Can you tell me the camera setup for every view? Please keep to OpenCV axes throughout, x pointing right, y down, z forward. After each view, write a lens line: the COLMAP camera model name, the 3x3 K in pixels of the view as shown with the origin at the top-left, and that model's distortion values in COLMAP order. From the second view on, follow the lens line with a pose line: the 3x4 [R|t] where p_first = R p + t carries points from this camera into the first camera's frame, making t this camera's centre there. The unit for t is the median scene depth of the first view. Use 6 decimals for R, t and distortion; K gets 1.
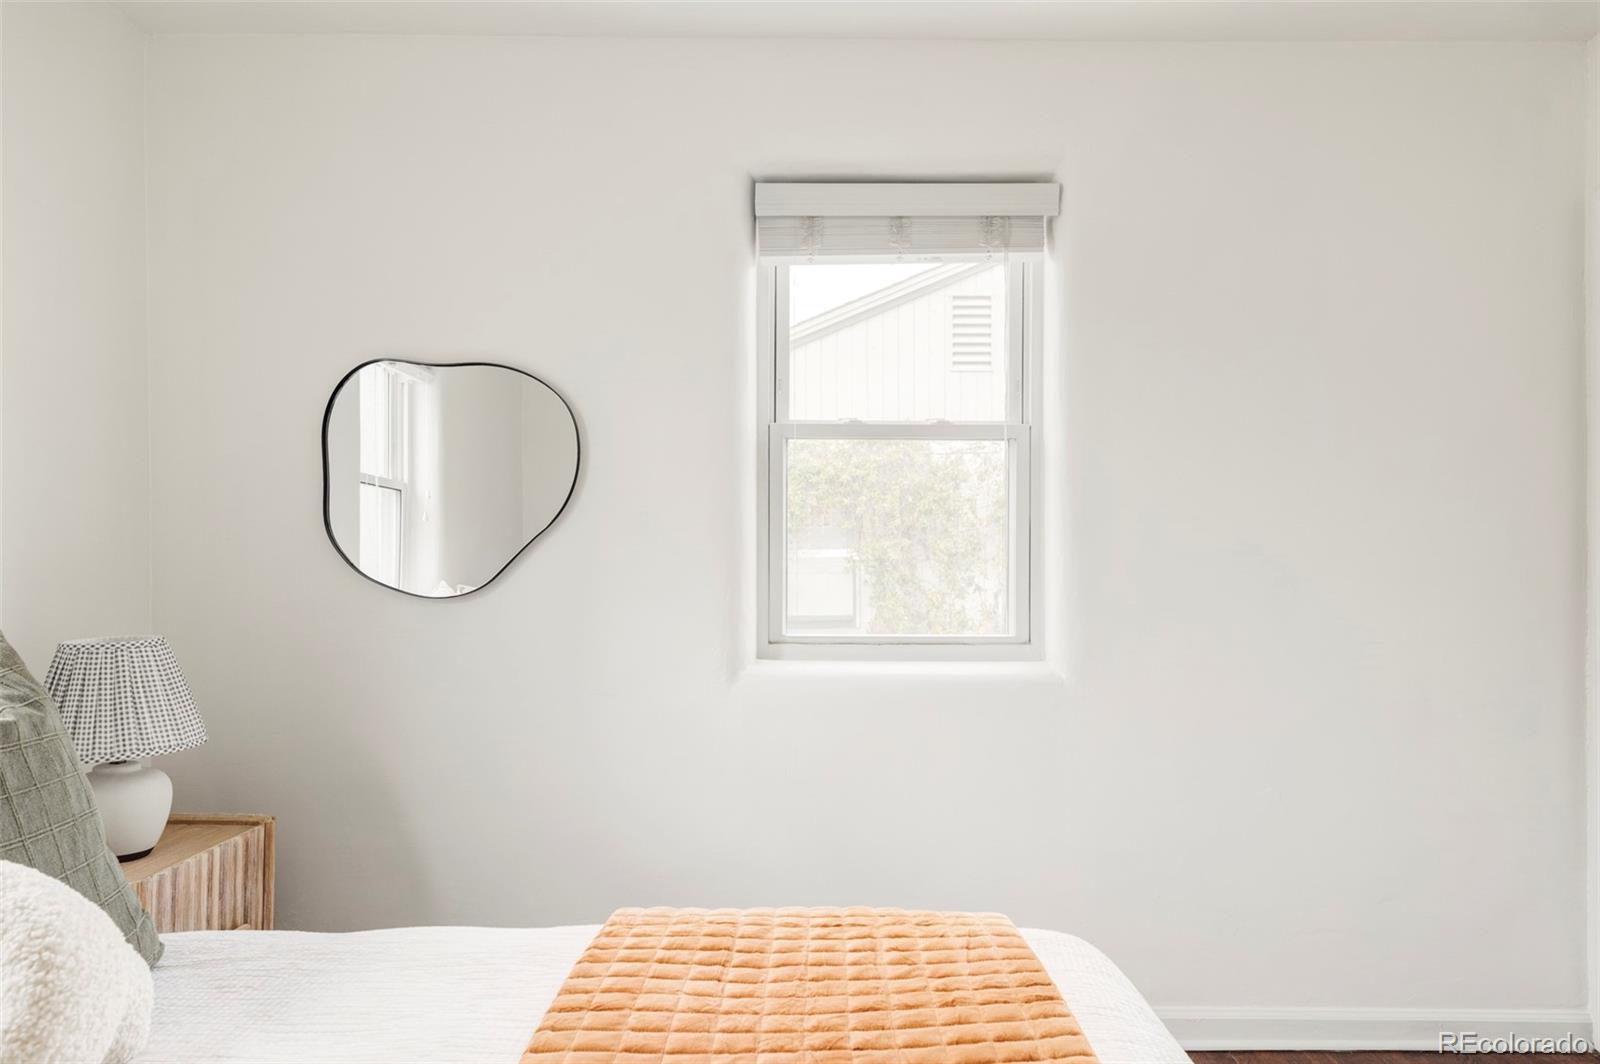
lens RADIAL K [[1039.9, 0, 805.4], [0, 1039.9, 588.3], [0, 0, 1]] dist [0.003238, 0.000158]
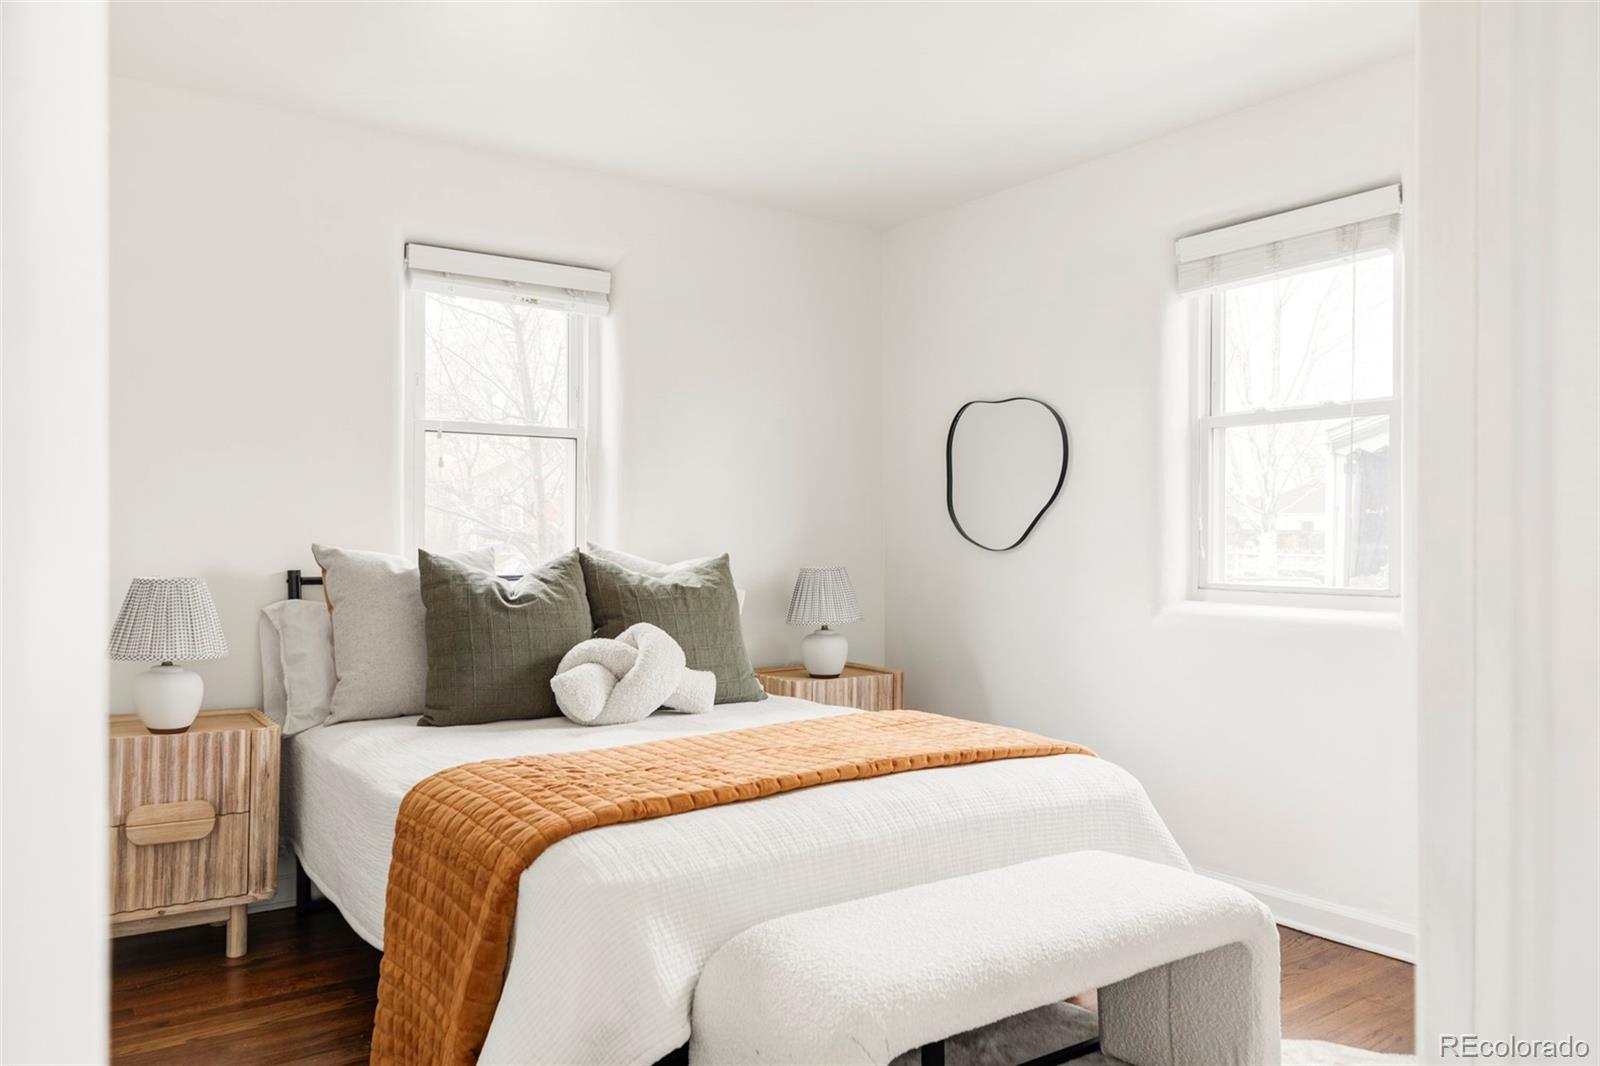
lens RADIAL K [[1195.2, 0, 878.7], [0, 1195.2, 543.1], [0, 0, 1]] dist [-0.005216, -0.003701]
pose [[0.594579, 0.003500, -0.804030, 0.945565], [-0.019405, 0.999762, -0.009998, 0.019977], [0.803803, 0.021547, 0.594505, -0.202800]]
